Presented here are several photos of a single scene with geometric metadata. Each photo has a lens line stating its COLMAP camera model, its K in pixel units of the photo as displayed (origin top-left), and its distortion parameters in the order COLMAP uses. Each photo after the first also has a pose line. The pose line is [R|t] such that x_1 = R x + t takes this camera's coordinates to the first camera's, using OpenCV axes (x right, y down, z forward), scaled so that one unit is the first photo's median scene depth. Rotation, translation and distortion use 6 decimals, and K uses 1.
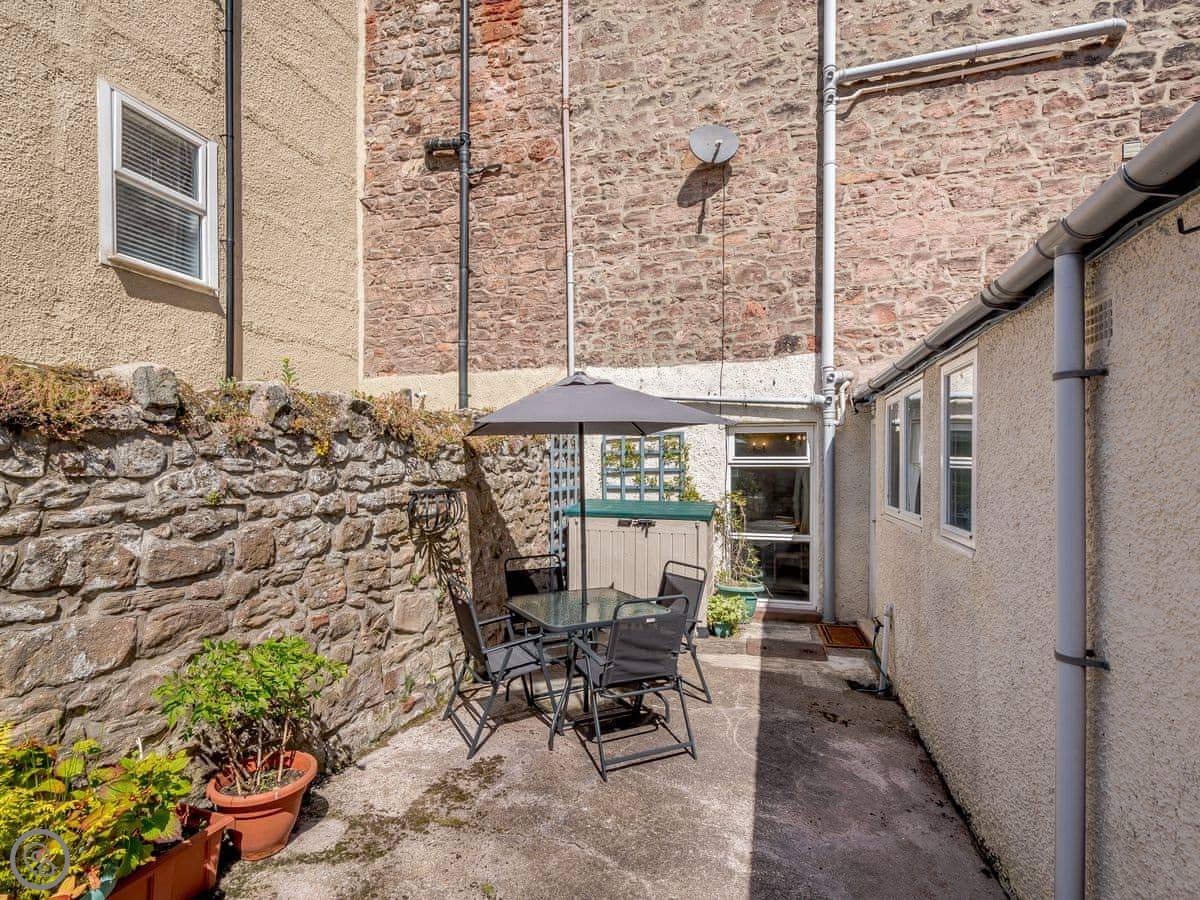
lens RADIAL K [[595.6, 0, 594.2], [0, 595.6, 459.6], [0, 0, 1]] dist [0.003982, 0.000186]
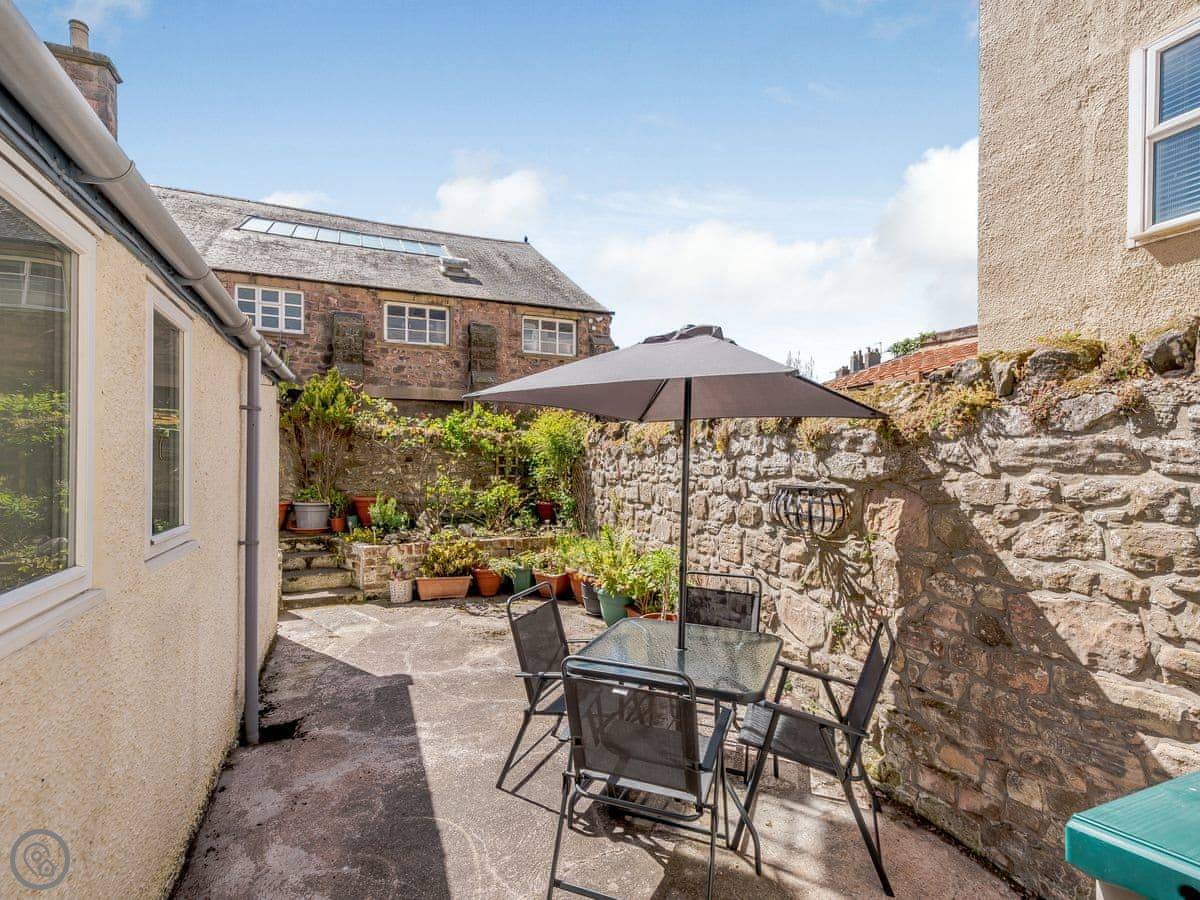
lens RADIAL K [[595.6, 0, 594.2], [0, 595.6, 459.6], [0, 0, 1]] dist [0.003982, 0.000186]
pose [[-0.782200, -0.010824, -0.622933, 0.536641], [-0.006067, 0.999934, -0.009757, 0.023020], [0.622998, -0.003852, -0.782214, 1.552715]]
